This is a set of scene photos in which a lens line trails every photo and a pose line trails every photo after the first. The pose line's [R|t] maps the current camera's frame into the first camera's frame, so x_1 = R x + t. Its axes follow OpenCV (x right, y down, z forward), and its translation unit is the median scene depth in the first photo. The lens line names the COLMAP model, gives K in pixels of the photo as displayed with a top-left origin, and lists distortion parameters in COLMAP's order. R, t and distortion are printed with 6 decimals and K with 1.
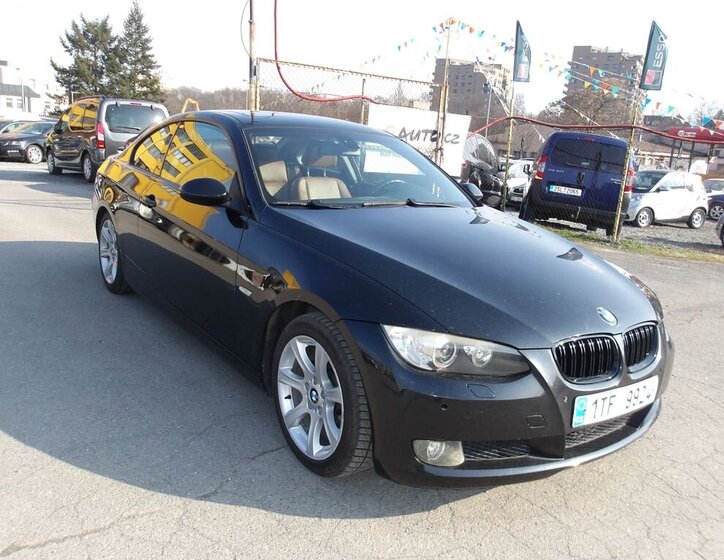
lens RADIAL K [[636.9, 0, 344.5], [0, 636.9, 268.9], [0, 0, 1]] dist [0.006909, 0.008448]
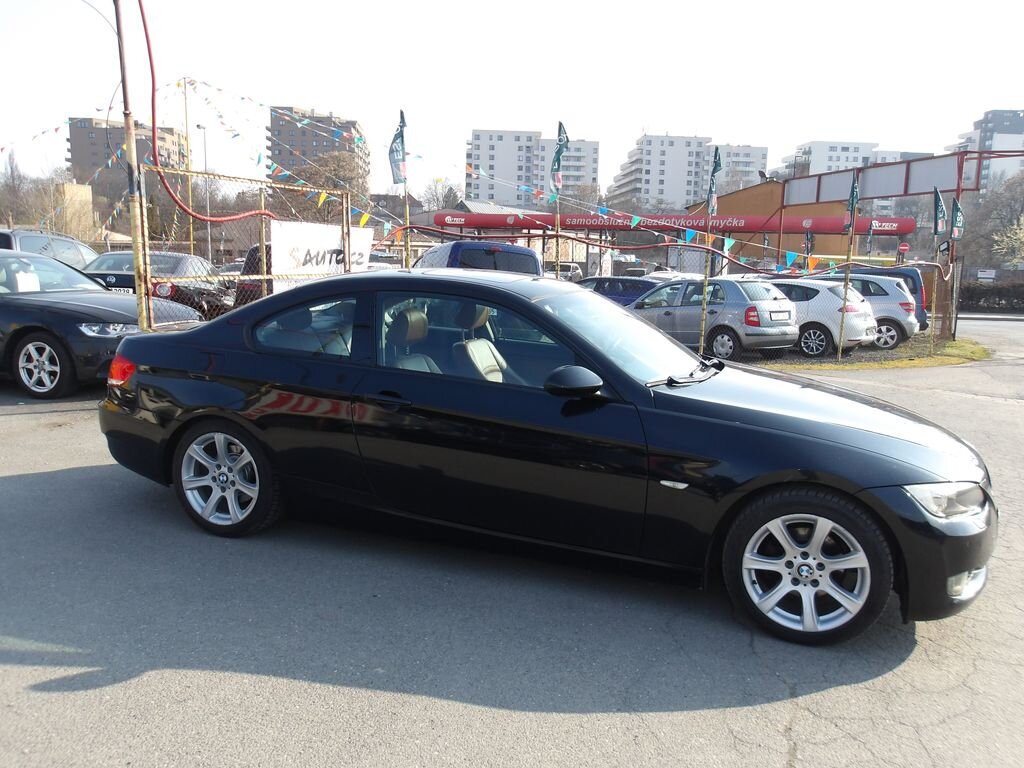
lens RADIAL K [[876.0, 0, 468.9], [0, 876.0, 398.8], [0, 0, 1]] dist [0.001822, 0.022341]
pose [[0.840809, -0.148456, 0.520578, -0.312364], [0.151873, 0.987730, 0.036378, -0.053797], [-0.519591, 0.048475, 0.853039, 0.018941]]
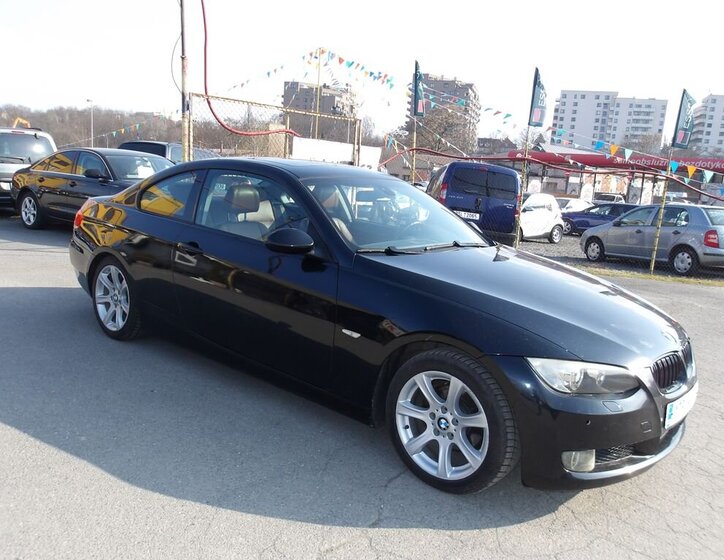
lens RADIAL K [[636.9, 0, 339.5], [0, 636.9, 274.6], [0, 0, 1]] dist [0.006909, 0.008448]
pose [[0.973463, -0.045766, 0.224220, -0.123431], [0.050699, 0.998581, -0.016290, -0.014814], [-0.223156, 0.027226, 0.974402, -0.018365]]
